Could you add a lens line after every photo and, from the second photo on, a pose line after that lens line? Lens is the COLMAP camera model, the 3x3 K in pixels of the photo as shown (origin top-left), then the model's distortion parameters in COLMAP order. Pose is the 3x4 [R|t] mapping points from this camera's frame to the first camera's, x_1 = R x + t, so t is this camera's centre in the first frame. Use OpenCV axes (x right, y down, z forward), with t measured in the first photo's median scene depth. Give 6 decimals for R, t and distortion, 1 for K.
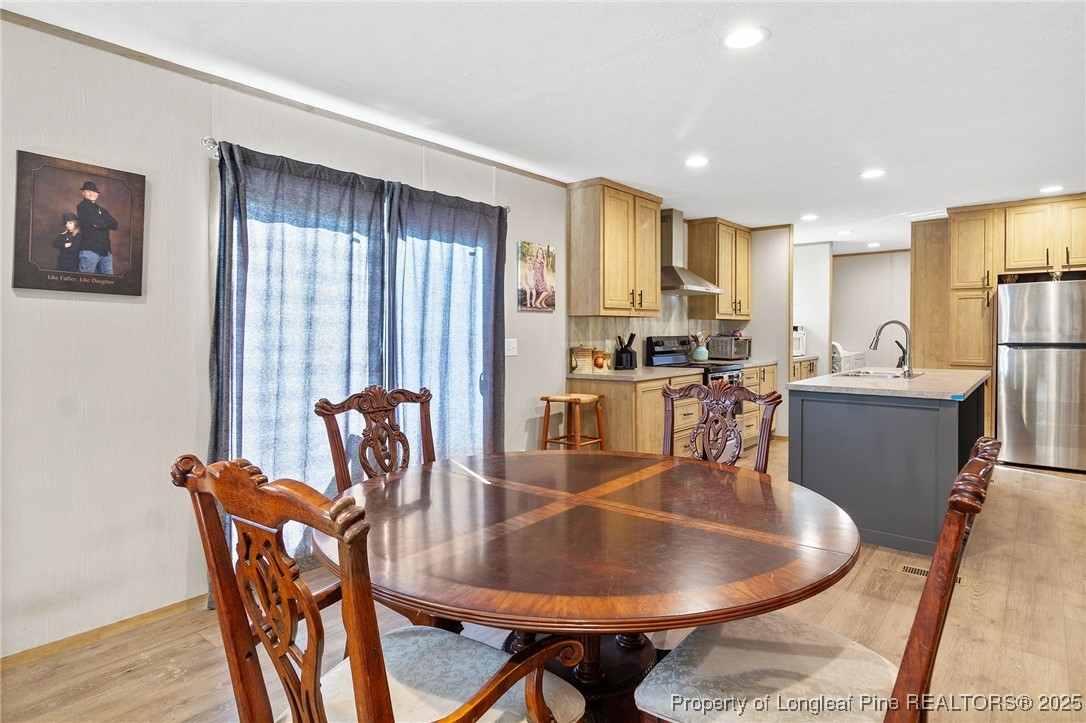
lens RADIAL K [[615.2, 0, 544.5], [0, 615.2, 326.5], [0, 0, 1]] dist [0.002125, 0.000153]
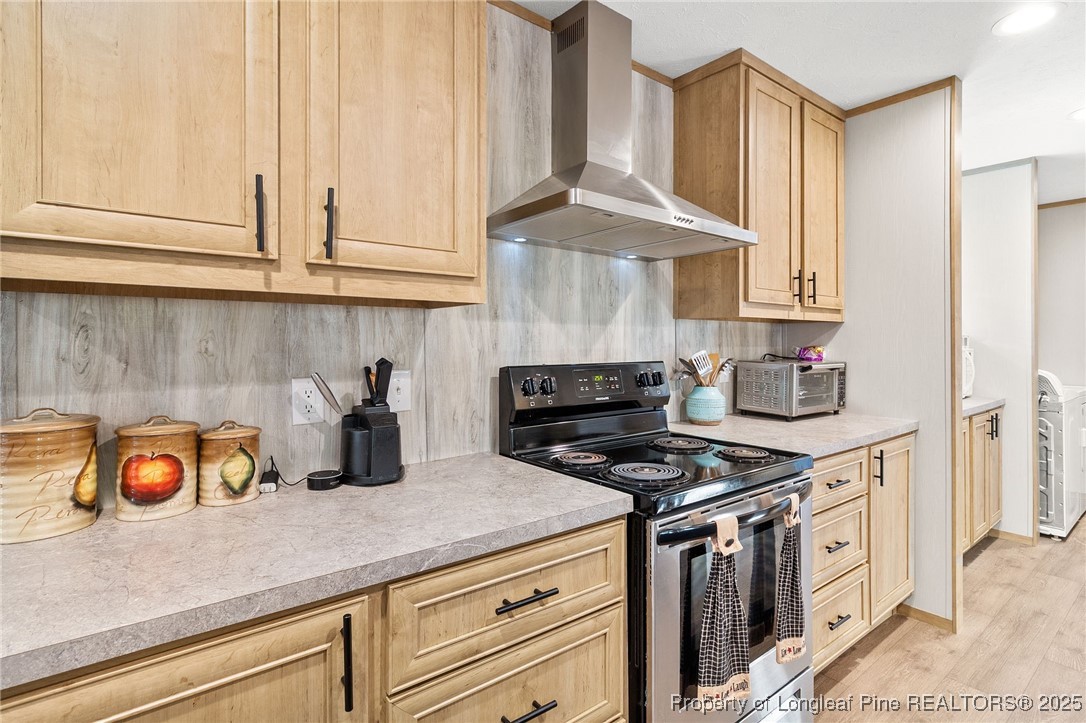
lens RADIAL K [[519.3, 0, 539.3], [0, 519.3, 333.3], [0, 0, 1]] dist [0.000854, 0.000352]
pose [[0.974166, -0.001625, -0.225825, 0.226447], [-0.000465, 0.999958, -0.009202, 0.000668], [0.225831, 0.009069, 0.974124, 0.648651]]
